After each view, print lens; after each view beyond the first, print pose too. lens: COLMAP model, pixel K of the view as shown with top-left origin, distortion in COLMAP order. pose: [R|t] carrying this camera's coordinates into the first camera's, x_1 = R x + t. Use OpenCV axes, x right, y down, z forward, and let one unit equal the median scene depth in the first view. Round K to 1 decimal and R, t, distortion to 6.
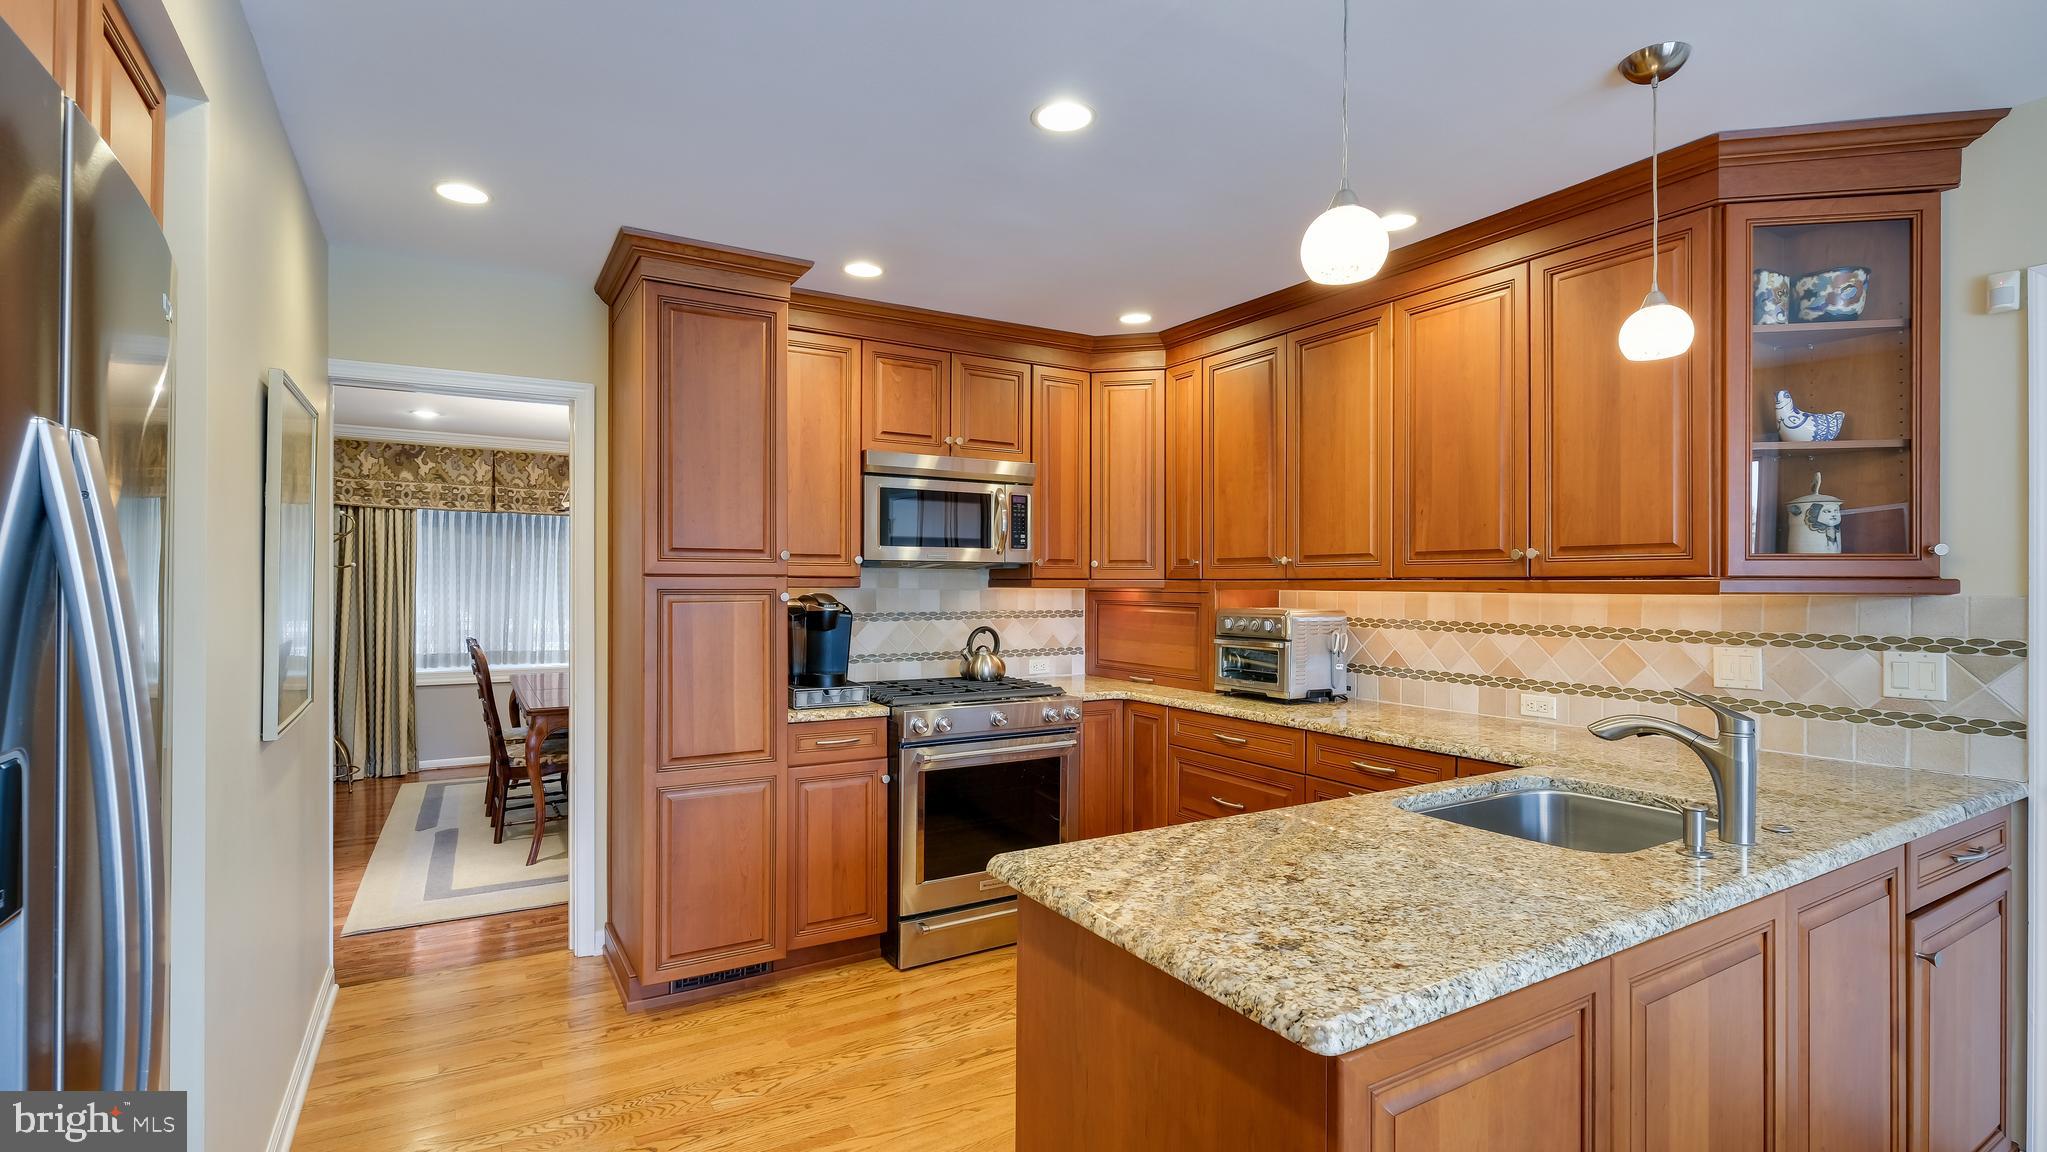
lens RADIAL K [[933.3, 0, 1008.7], [0, 933.3, 583.6], [0, 0, 1]] dist [-0.000246, -0.001408]
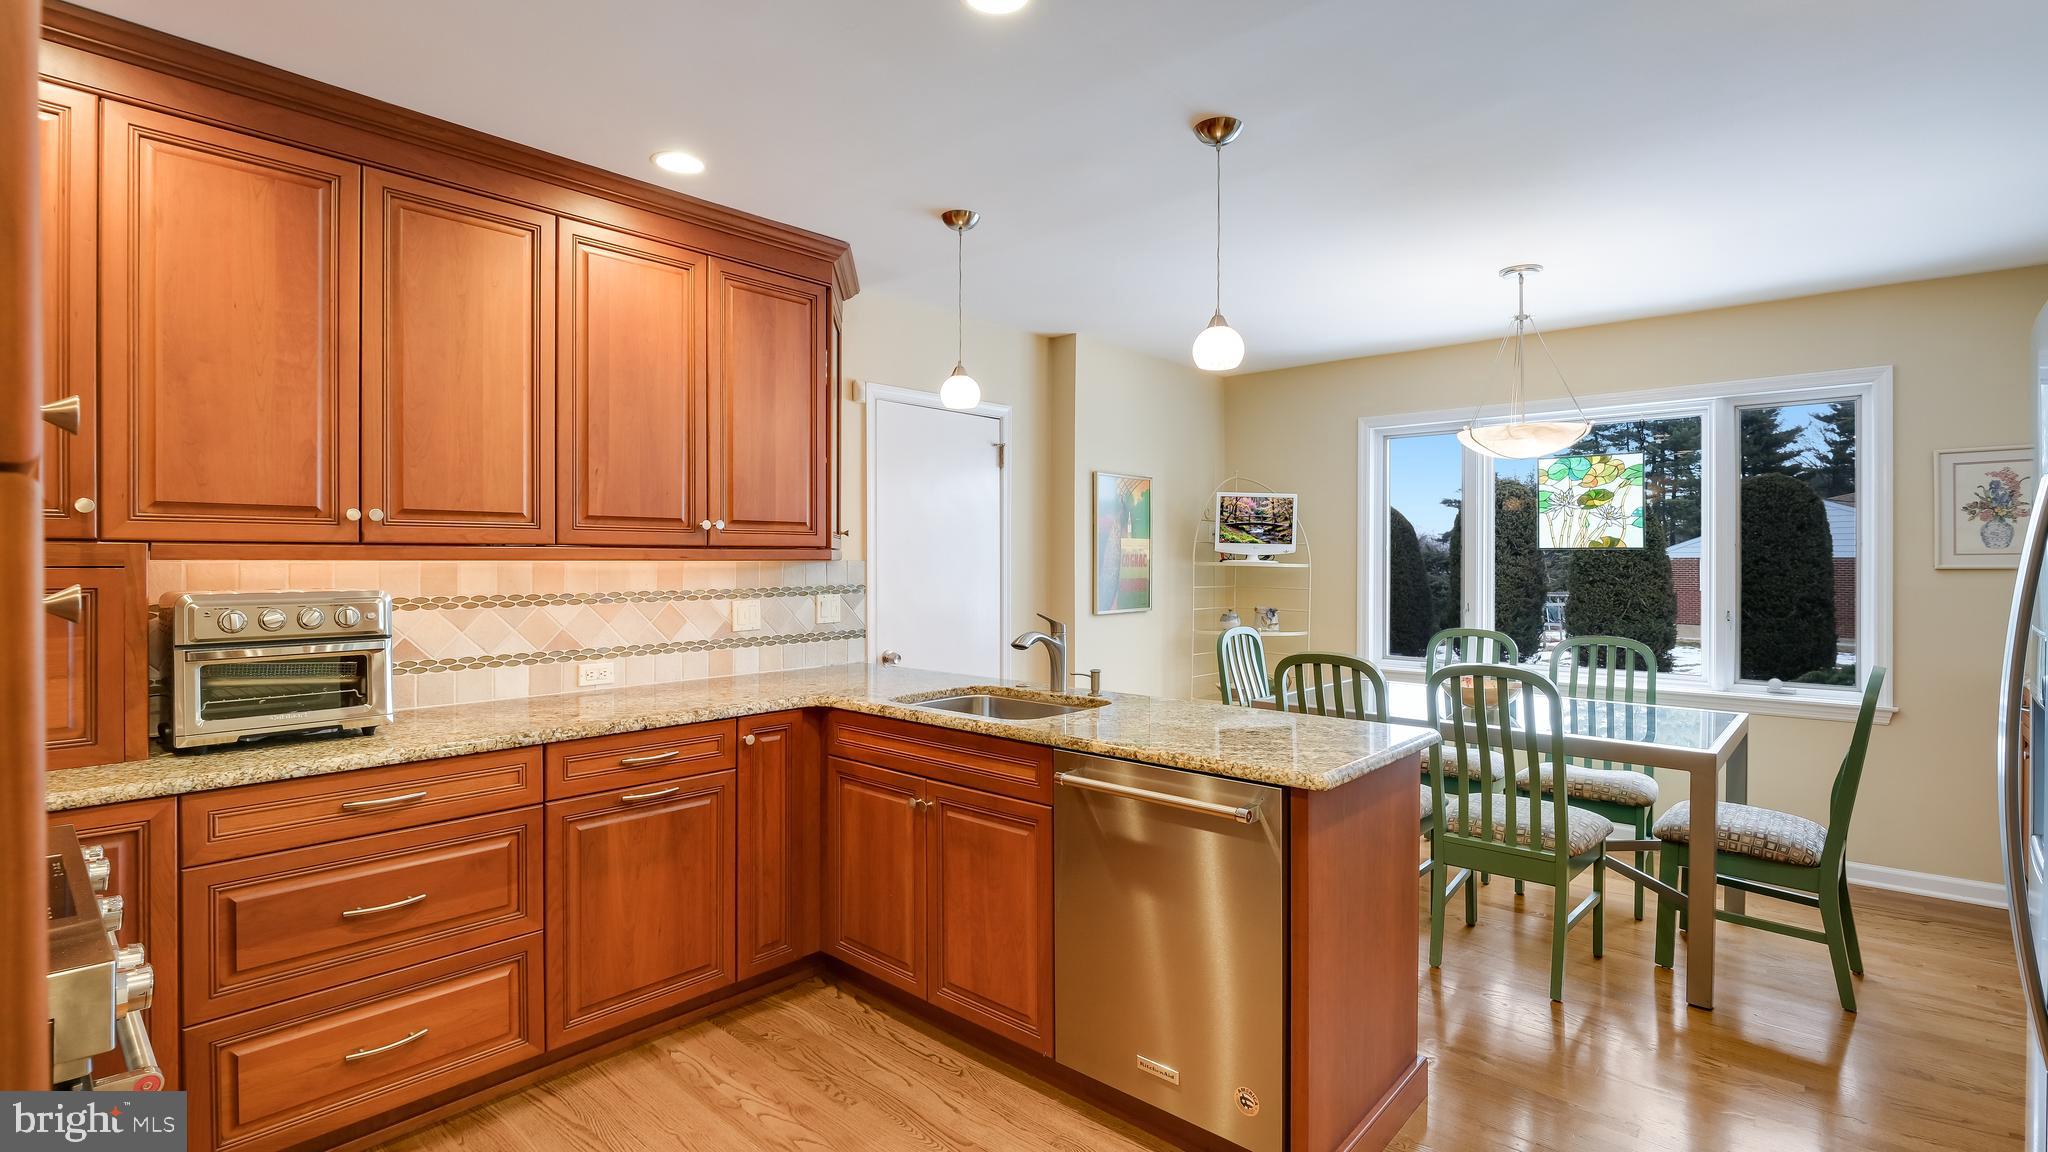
lens RADIAL K [[933.8, 0, 1043.8], [0, 933.8, 562.2], [0, 0, 1]] dist [-0.000246, -0.001408]
pose [[-0.317338, -0.007751, 0.948281, -0.695890], [-0.005264, 0.999966, 0.006412, 0.003275], [-0.948298, -0.002957, -0.317368, 1.128738]]
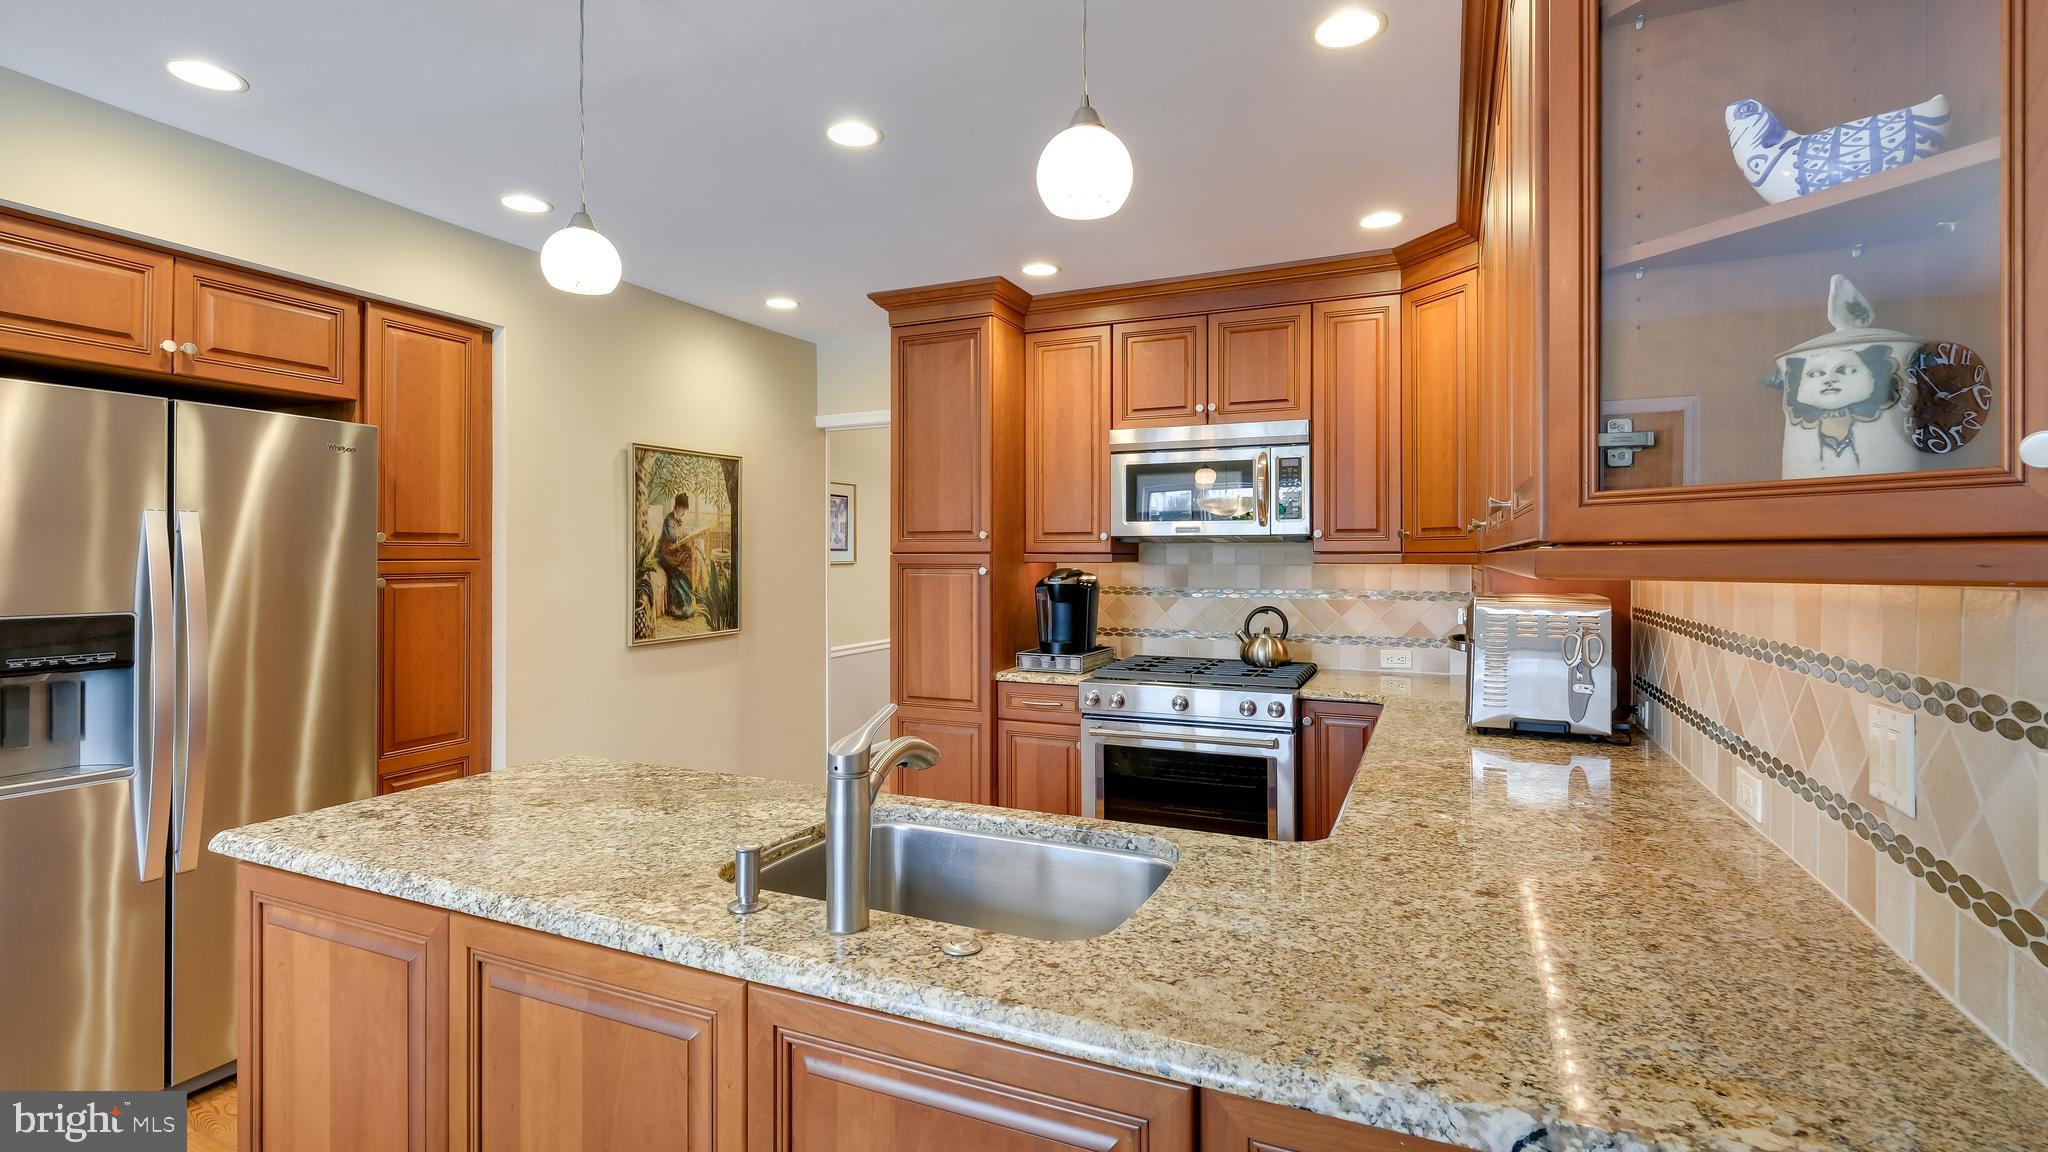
lens RADIAL K [[933.8, 0, 1006.2], [0, 933.8, 558.2], [0, 0, 1]] dist [-0.000246, -0.001408]
pose [[0.570930, -0.002536, -0.820995, 0.990649], [0.001603, 0.999997, -0.001974, 0.000957], [0.820997, -0.000188, 0.570932, 0.484994]]
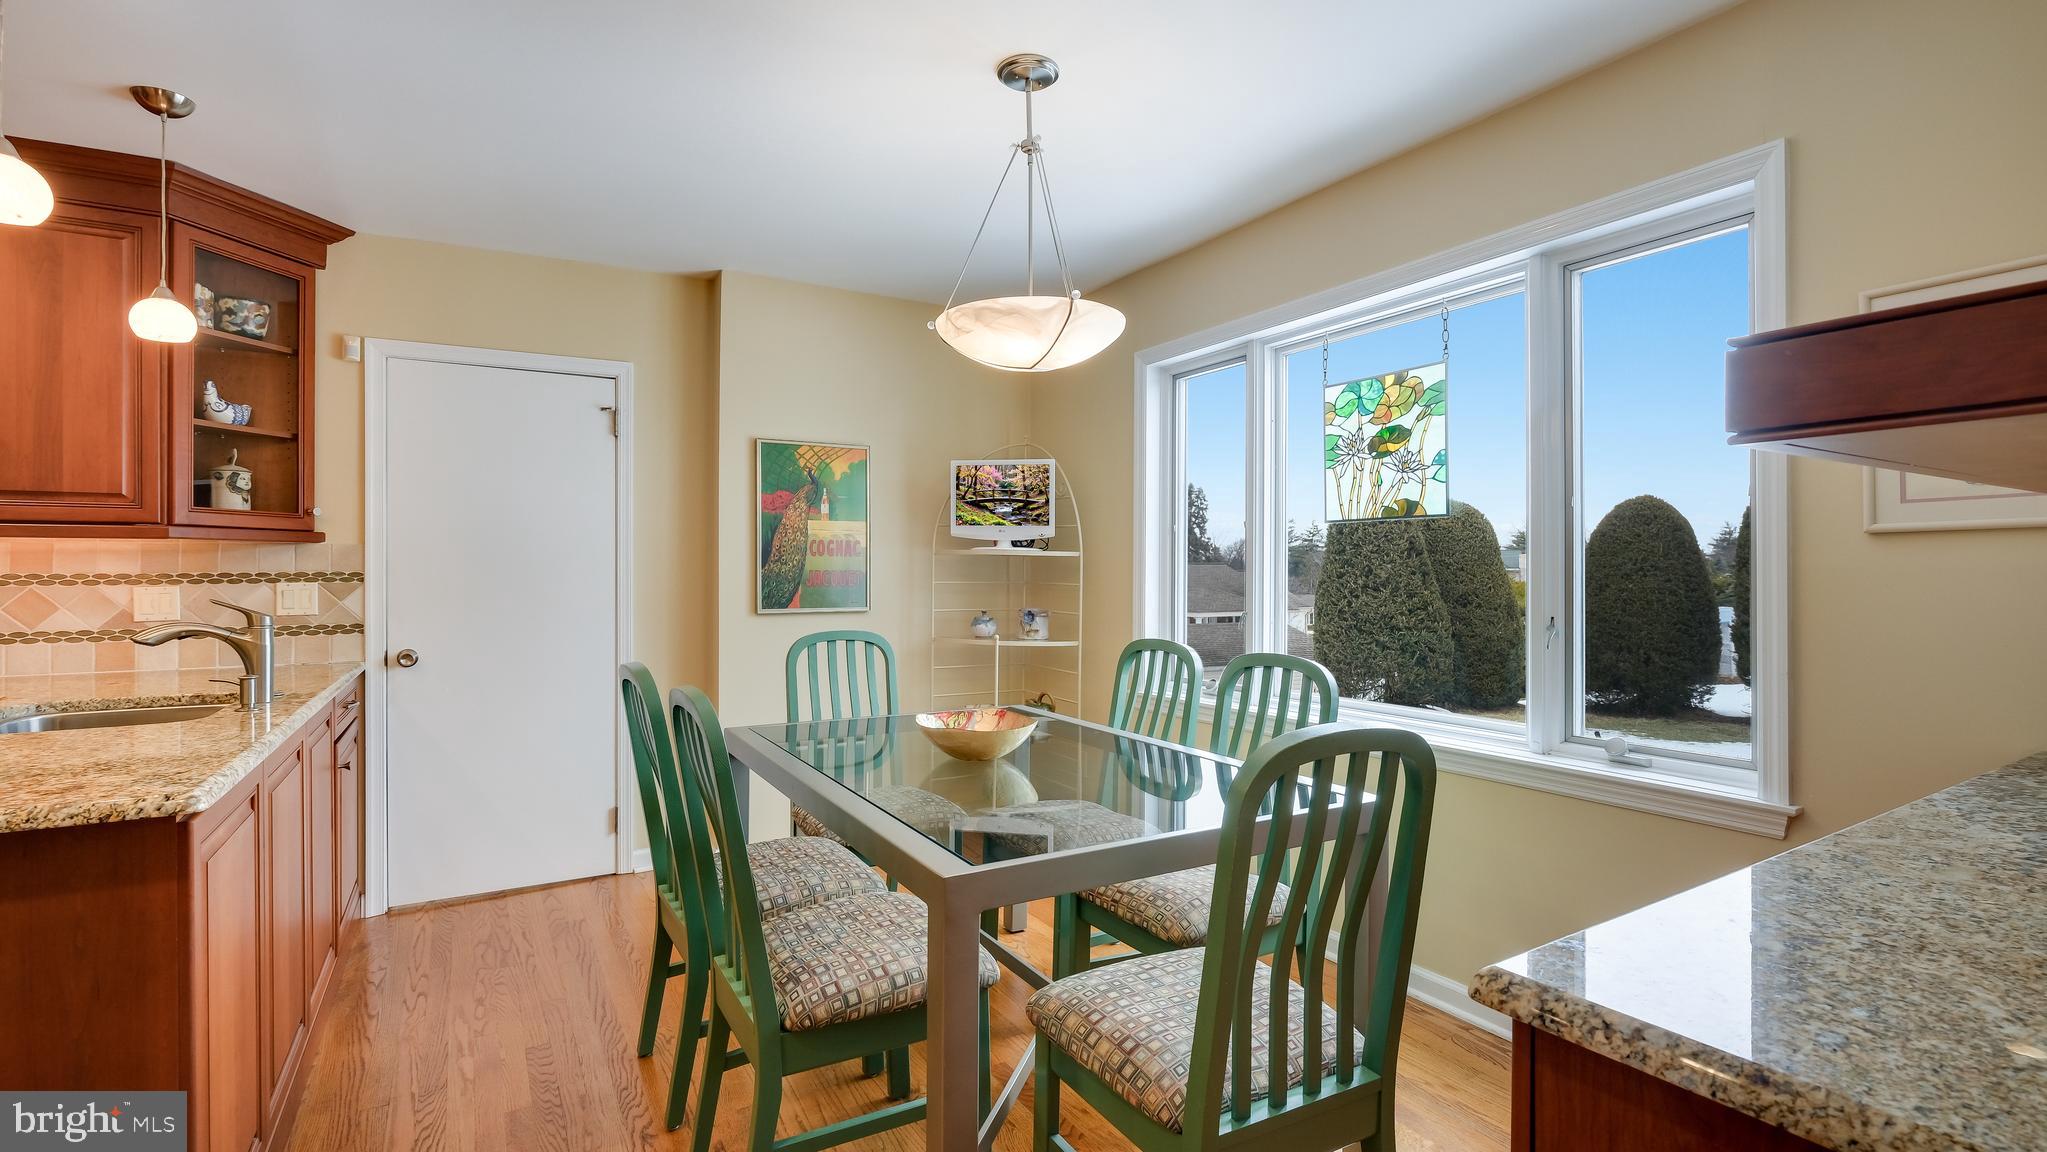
lens RADIAL K [[933.3, 0, 1034.9], [0, 933.3, 569.8], [0, 0, 1]] dist [-0.000246, -0.001408]
pose [[-0.004884, -0.002148, 0.999986, -0.453868], [-0.001063, 0.999997, 0.002143, 0.047804], [-0.999988, -0.001053, -0.004886, -0.123721]]
